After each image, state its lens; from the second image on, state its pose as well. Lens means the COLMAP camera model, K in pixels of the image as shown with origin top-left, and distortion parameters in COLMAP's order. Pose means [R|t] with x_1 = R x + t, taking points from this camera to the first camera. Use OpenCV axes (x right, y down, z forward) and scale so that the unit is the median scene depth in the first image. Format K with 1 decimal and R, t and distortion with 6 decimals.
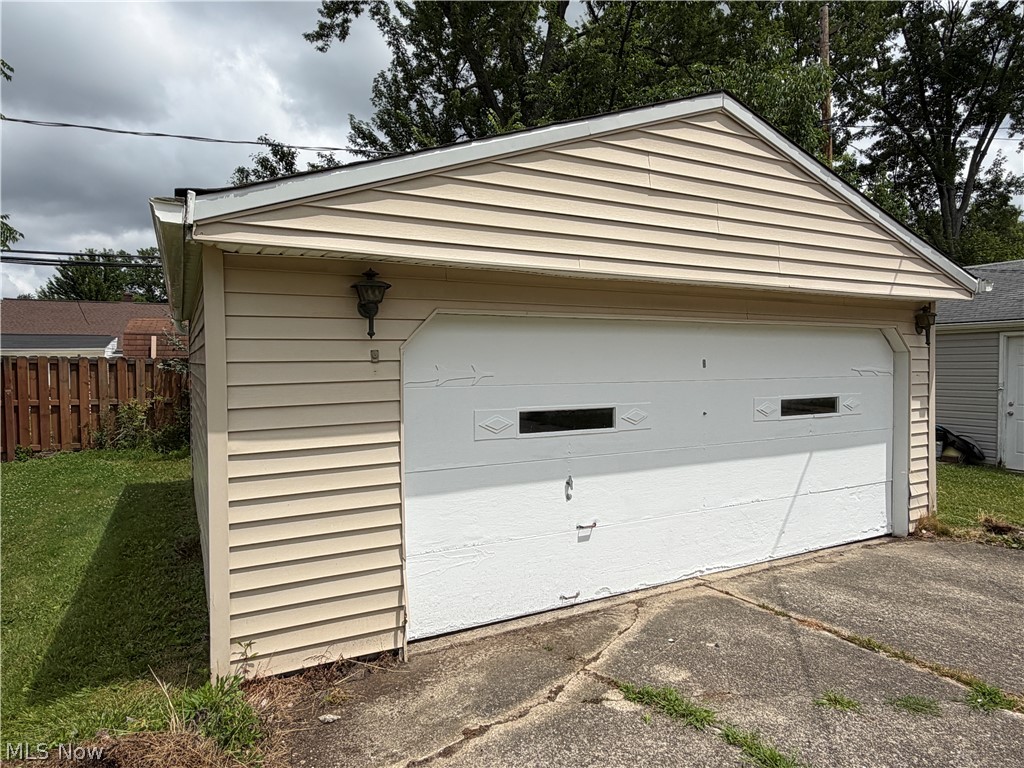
lens RADIAL K [[624.5, 0, 511.9], [0, 624.5, 374.9], [0, 0, 1]] dist [-0.000391, -0.000533]
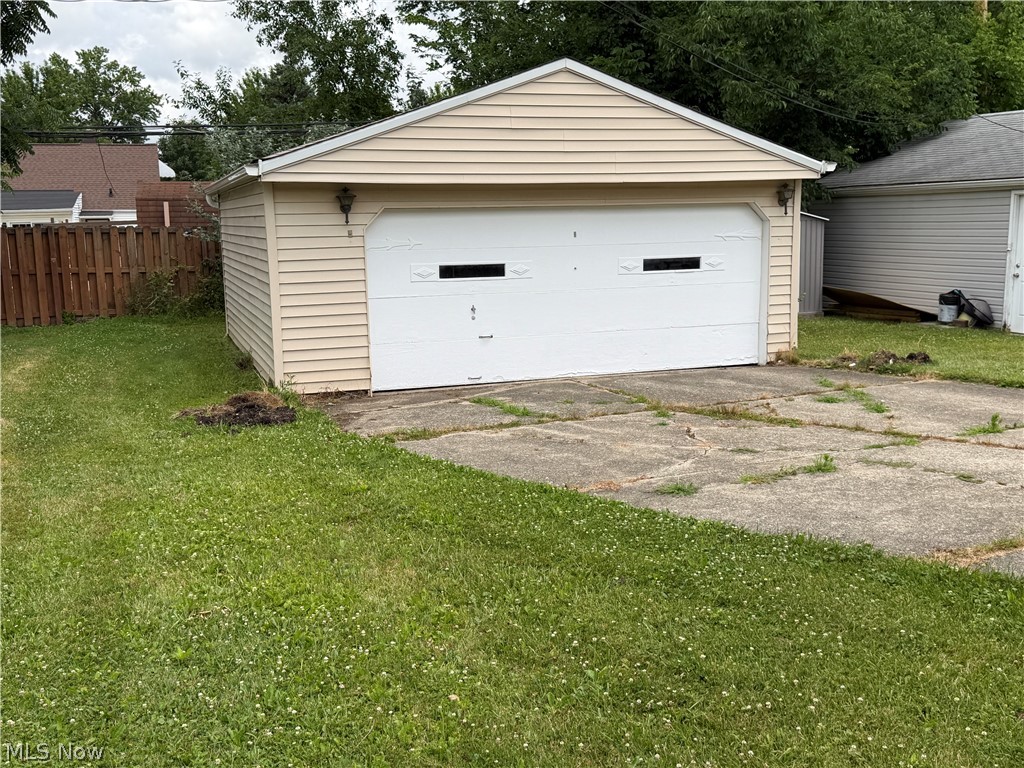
lens RADIAL K [[1035.2, 0, 515.1], [0, 1035.2, 387.3], [0, 0, 1]] dist [0.084386, 0.000000]
pose [[0.989545, 0.012048, -0.143723, 0.422831], [0.008354, 0.990044, 0.140511, -0.004482], [0.143985, -0.140243, 0.979592, -1.195246]]
